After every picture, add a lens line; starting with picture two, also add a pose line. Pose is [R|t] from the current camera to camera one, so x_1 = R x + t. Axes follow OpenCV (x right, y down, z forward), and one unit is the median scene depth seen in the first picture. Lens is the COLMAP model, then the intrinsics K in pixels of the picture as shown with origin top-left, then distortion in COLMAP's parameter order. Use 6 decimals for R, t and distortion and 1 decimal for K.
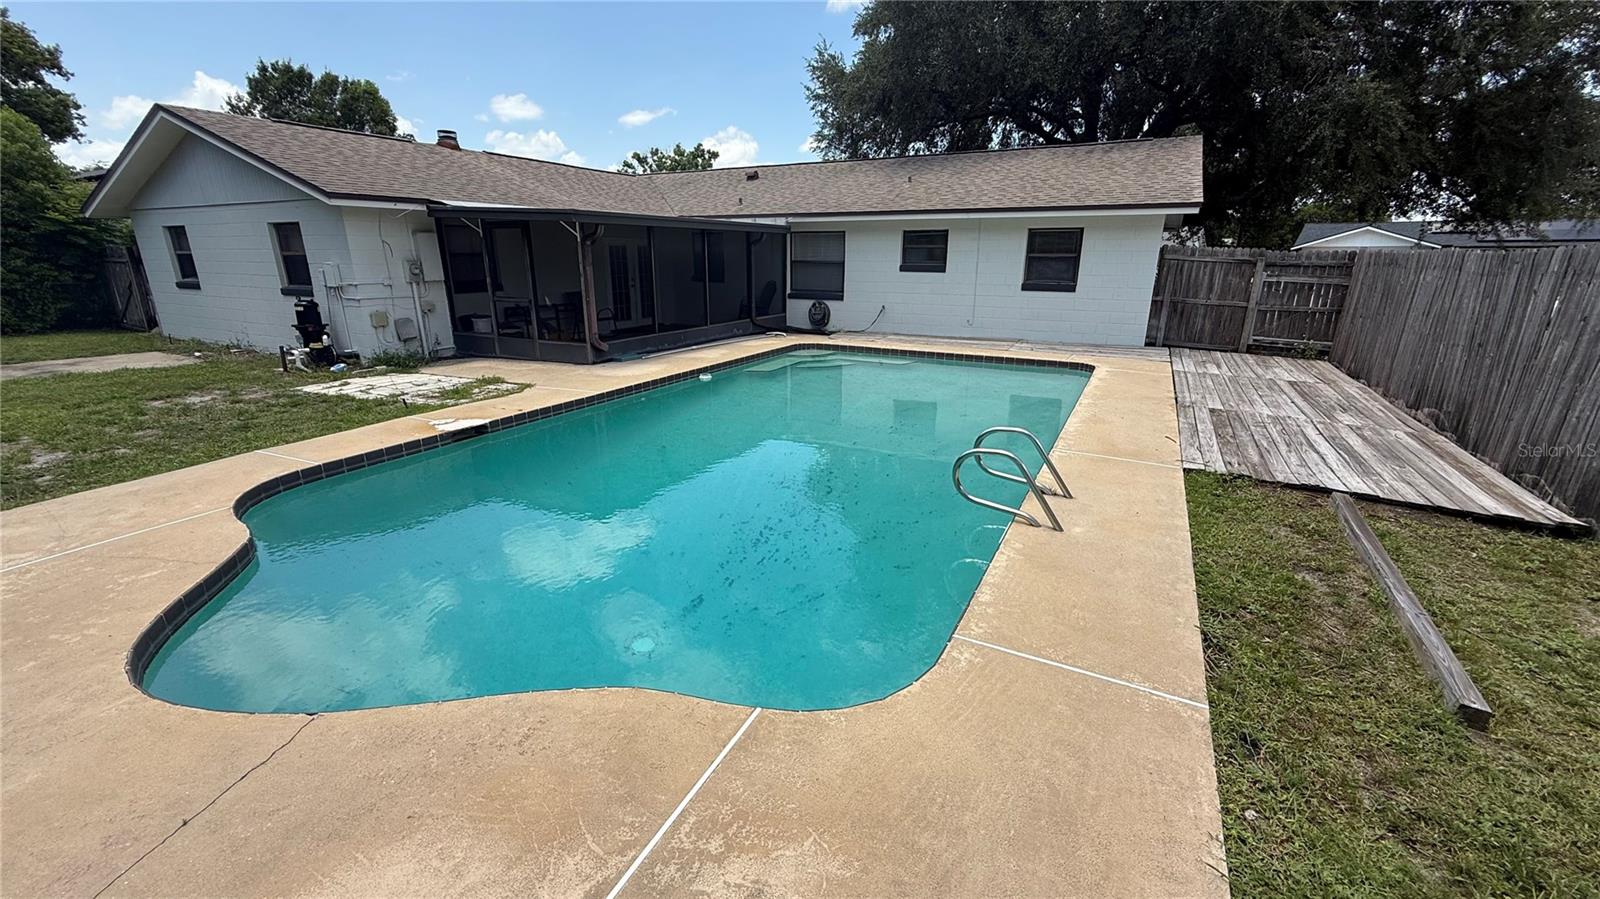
lens RADIAL K [[639.4, 0, 796.1], [0, 639.4, 449.8], [0, 0, 1]] dist [-0.000330, 0.000571]
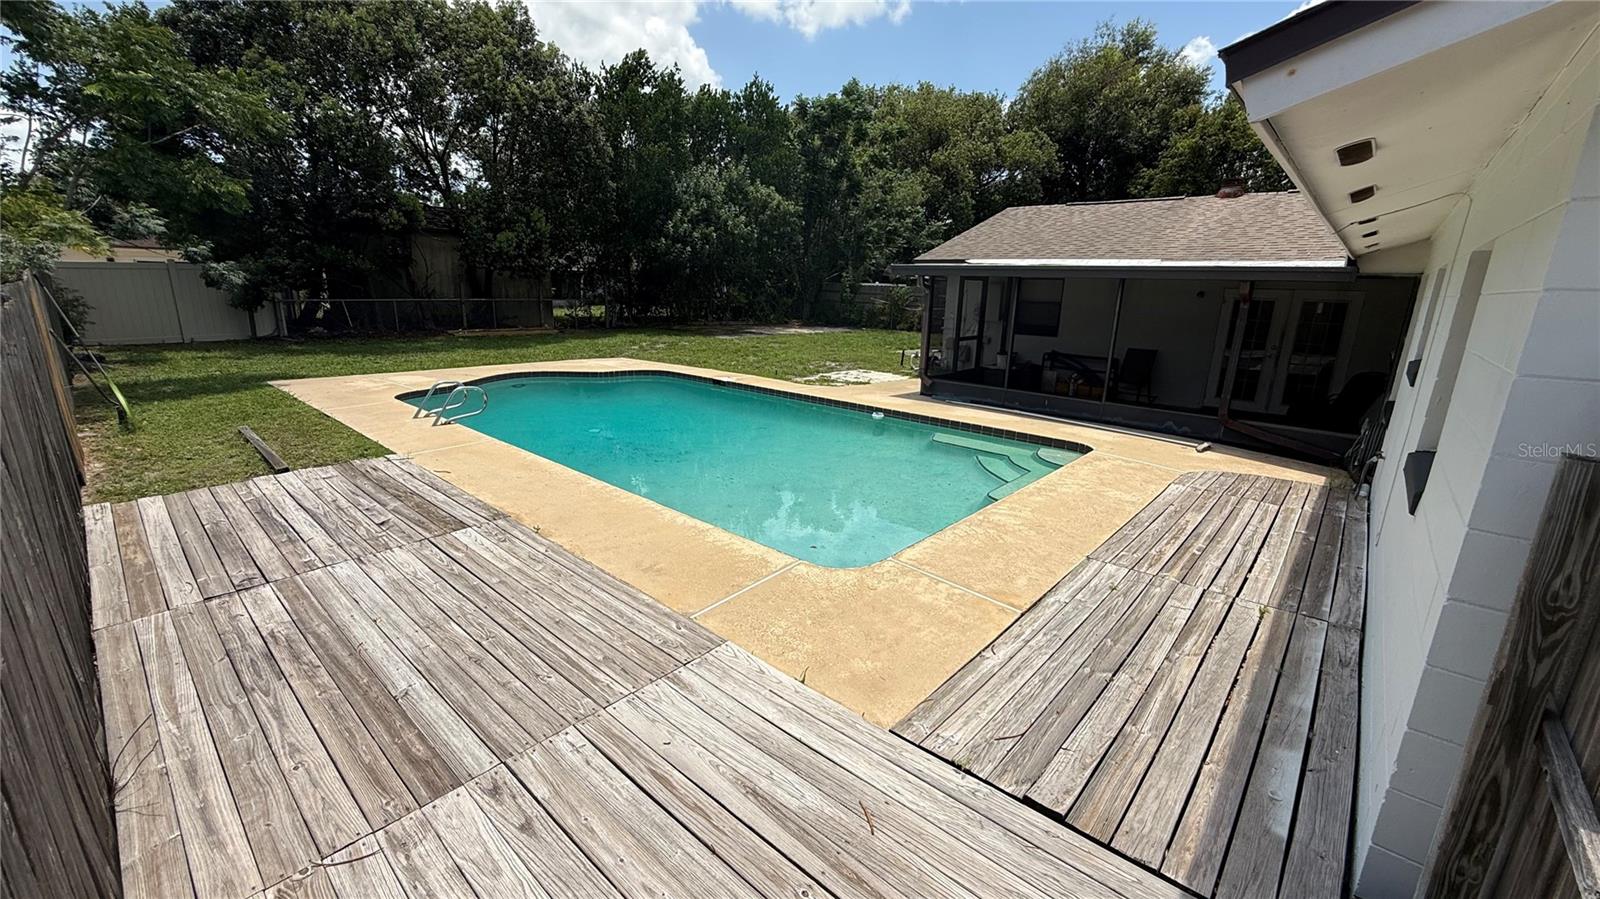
lens RADIAL K [[639.4, 0, 796.1], [0, 639.4, 449.8], [0, 0, 1]] dist [-0.000330, 0.000571]
pose [[-0.230313, 0.235960, -0.944076, 1.509958], [-0.314064, 0.900217, 0.301616, -0.573387], [0.921043, 0.365966, -0.133225, 1.750619]]
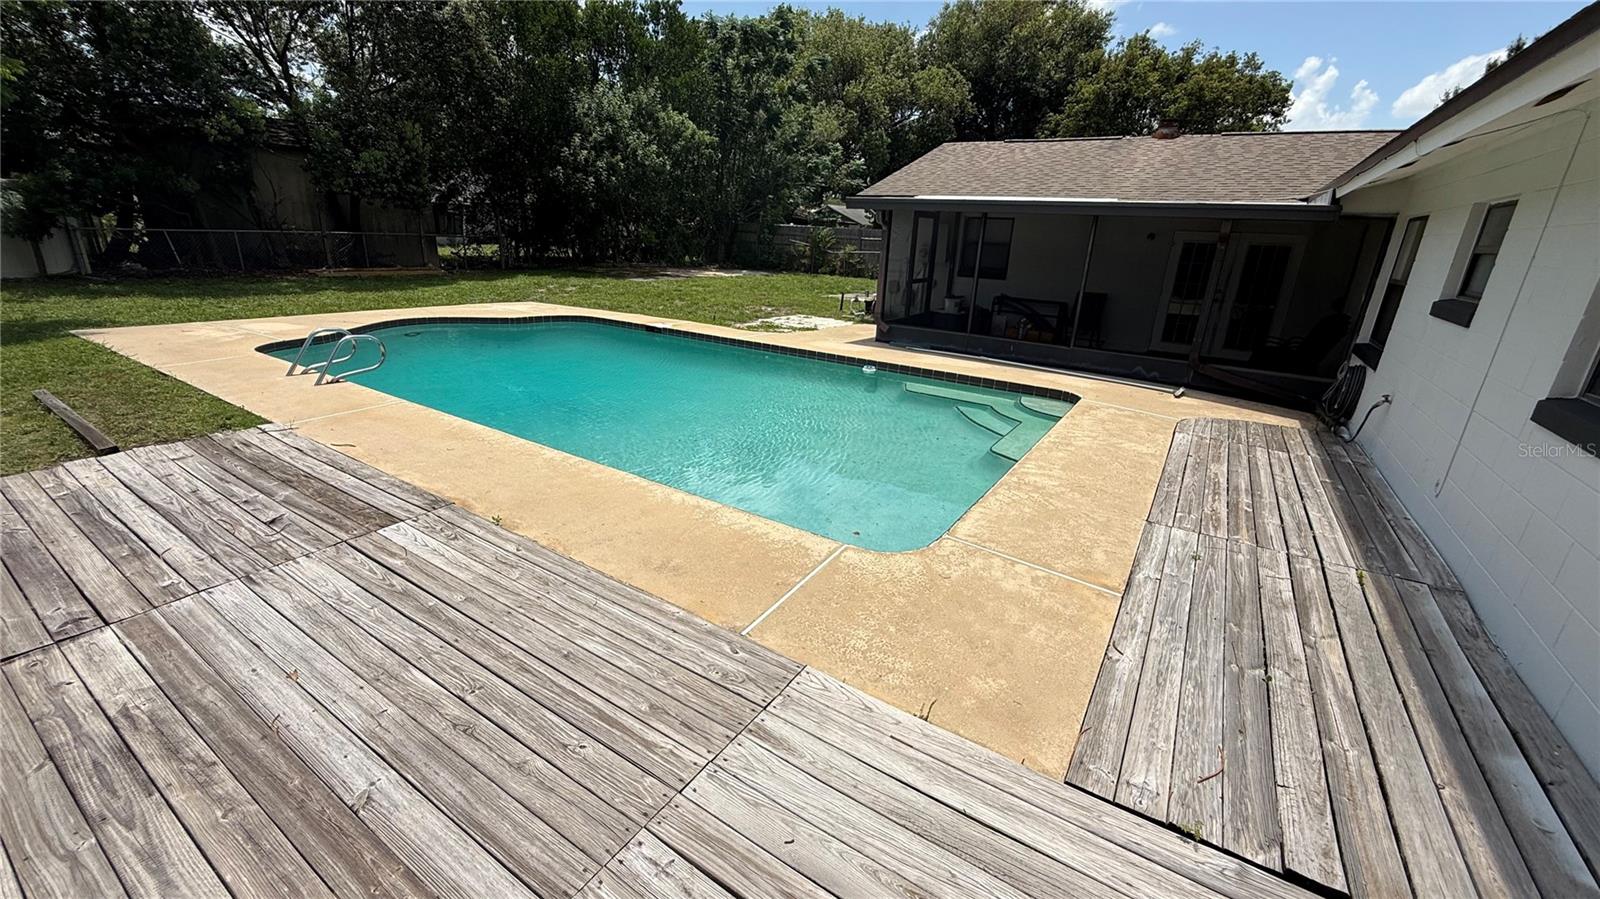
lens RADIAL K [[639.4, 0, 796.1], [0, 639.4, 449.8], [0, 0, 1]] dist [-0.000330, 0.000571]
pose [[-0.079911, 0.316755, -0.945135, 1.386597], [-0.336778, 0.883833, 0.324685, -0.495249], [0.938187, 0.344246, 0.036049, 1.599641]]
